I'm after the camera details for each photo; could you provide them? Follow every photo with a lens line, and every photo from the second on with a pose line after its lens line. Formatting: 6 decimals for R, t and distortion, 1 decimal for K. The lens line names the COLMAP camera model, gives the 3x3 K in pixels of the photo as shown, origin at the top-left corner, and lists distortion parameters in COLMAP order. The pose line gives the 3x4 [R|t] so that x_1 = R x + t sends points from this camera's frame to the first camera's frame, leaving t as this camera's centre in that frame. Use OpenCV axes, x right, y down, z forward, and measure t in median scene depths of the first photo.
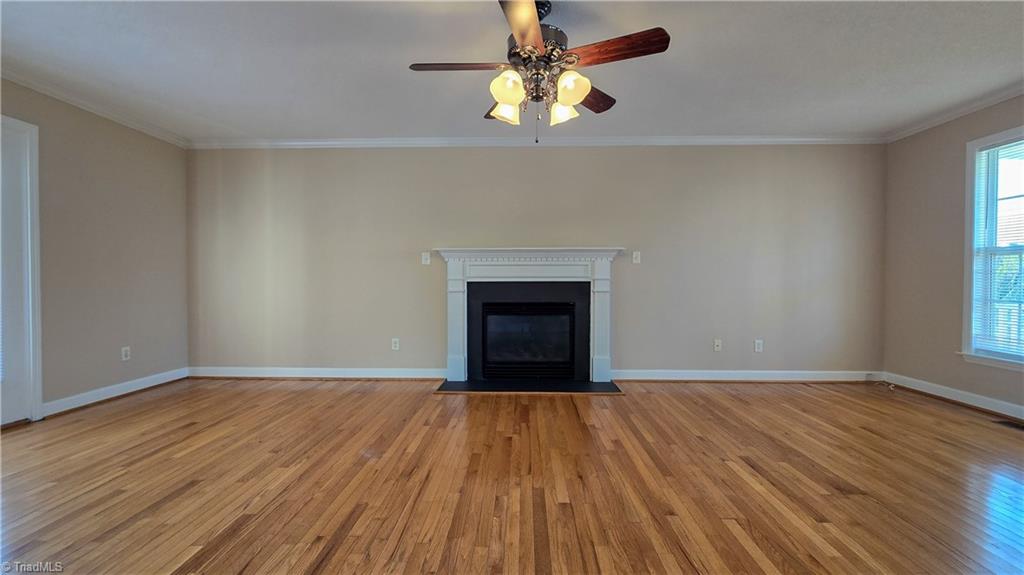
lens RADIAL K [[422.5, 0, 512.0], [0, 422.5, 287.5], [0, 0, 1]] dist [-0.000872, -0.000061]
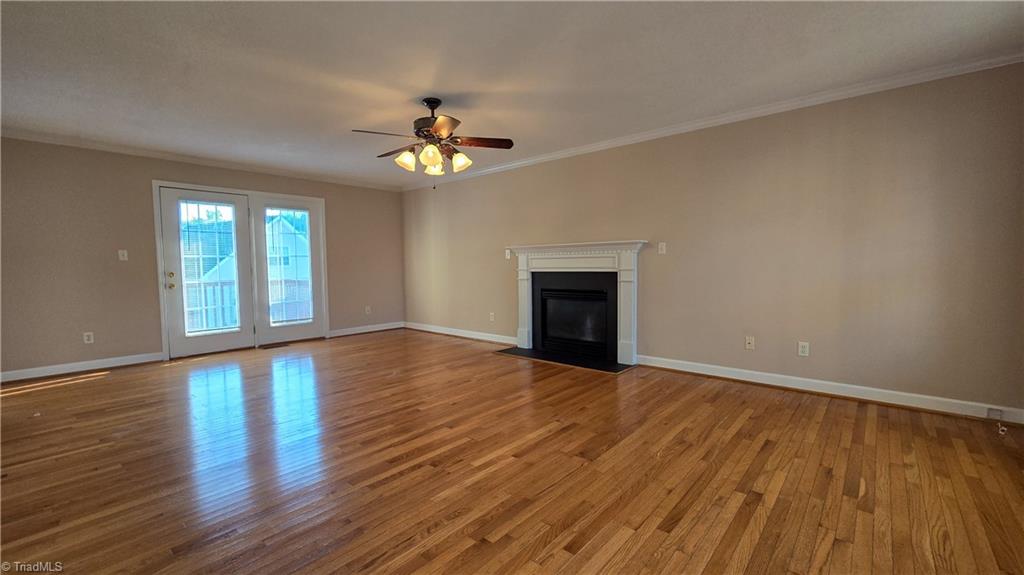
lens RADIAL K [[422.5, 0, 512.0], [0, 422.5, 287.5], [0, 0, 1]] dist [-0.000872, -0.000061]
pose [[0.766651, 0.026339, -0.641524, 0.677907], [0.001488, 0.999083, 0.042797, -0.021306], [0.642063, -0.033765, 0.765908, -0.014649]]
